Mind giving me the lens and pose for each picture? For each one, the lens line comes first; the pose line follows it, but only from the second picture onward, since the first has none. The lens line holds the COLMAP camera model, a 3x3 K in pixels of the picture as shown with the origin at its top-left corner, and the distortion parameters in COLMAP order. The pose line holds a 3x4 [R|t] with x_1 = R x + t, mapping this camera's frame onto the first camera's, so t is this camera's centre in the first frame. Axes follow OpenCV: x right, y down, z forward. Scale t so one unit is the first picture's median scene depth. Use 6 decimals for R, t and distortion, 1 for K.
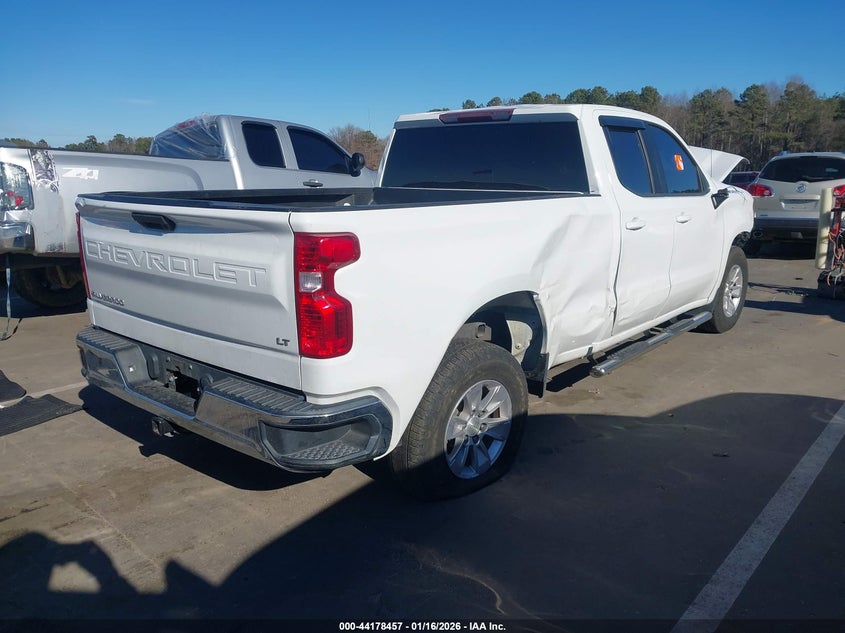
lens RADIAL K [[643.8, 0, 422.5], [0, 643.8, 316.5], [0, 0, 1]] dist [0.007566, 0.000680]
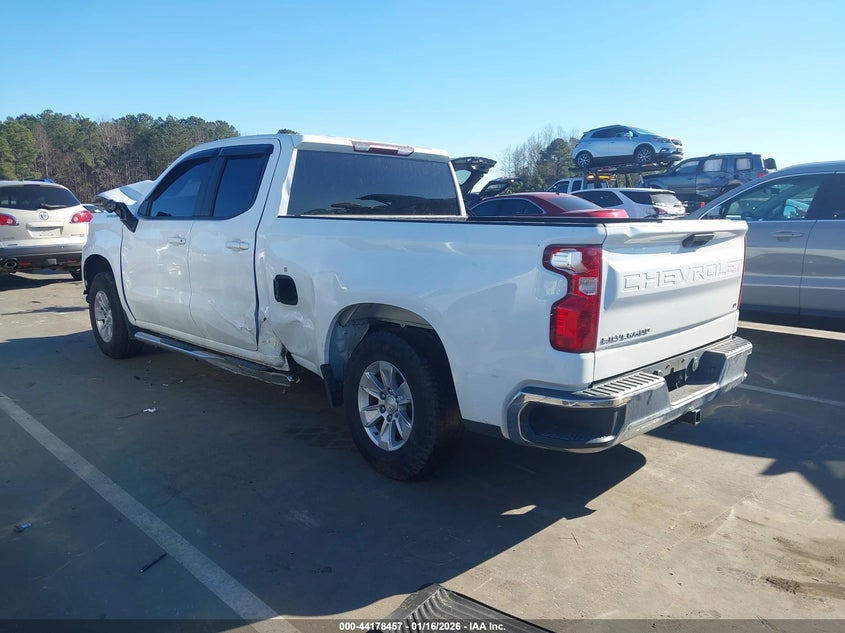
lens RADIAL K [[643.8, 0, 422.5], [0, 643.8, 316.5], [0, 0, 1]] dist [0.007566, 0.000680]
pose [[0.104576, -0.167763, 0.980265, -0.379860], [0.209680, 0.967233, 0.143163, -0.066188], [-0.972162, 0.190570, 0.136326, 0.311917]]
